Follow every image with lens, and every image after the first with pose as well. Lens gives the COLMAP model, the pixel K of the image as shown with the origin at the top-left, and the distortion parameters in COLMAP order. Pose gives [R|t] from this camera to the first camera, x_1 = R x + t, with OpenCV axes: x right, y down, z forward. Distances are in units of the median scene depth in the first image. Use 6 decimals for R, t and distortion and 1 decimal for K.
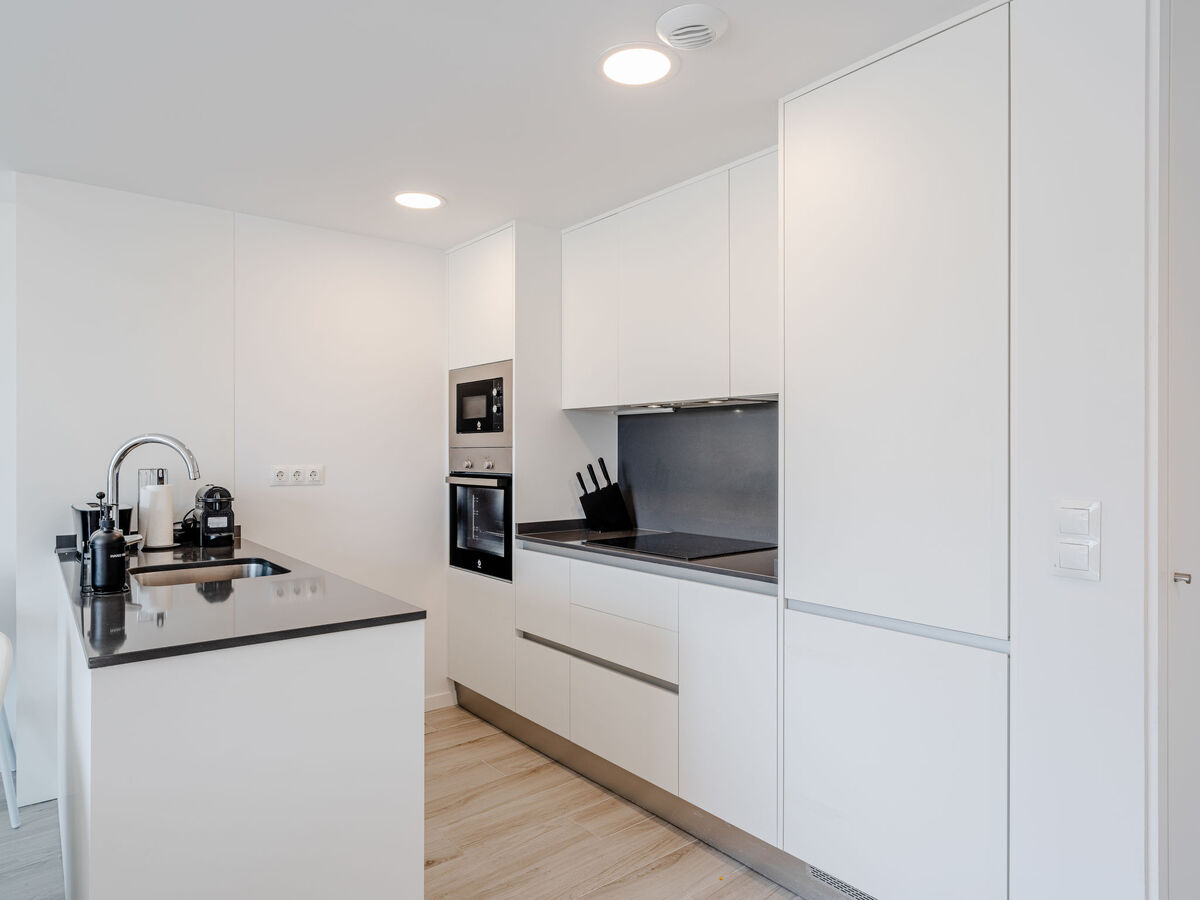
lens RADIAL K [[730.3, 0, 595.7], [0, 730.3, 446.3], [0, 0, 1]] dist [0.001226, 0.000624]
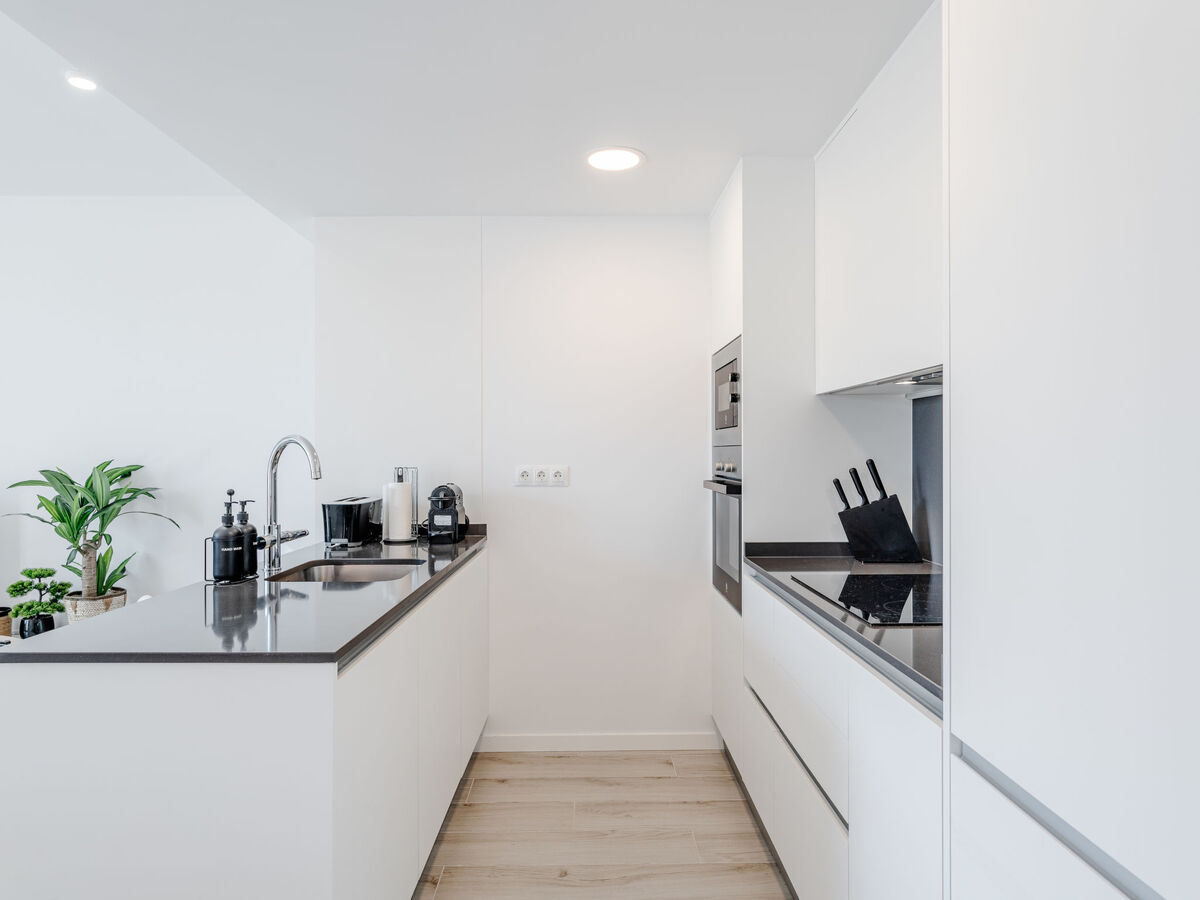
lens RADIAL K [[723.2, 0, 600.0], [0, 723.2, 450.0], [0, 0, 1]] dist [0.001354, 0.002647]
pose [[0.790439, -0.003002, -0.612534, 0.244747], [0.006104, 0.999977, 0.002976, 0.002992], [0.612511, -0.006091, 0.790439, 0.288952]]
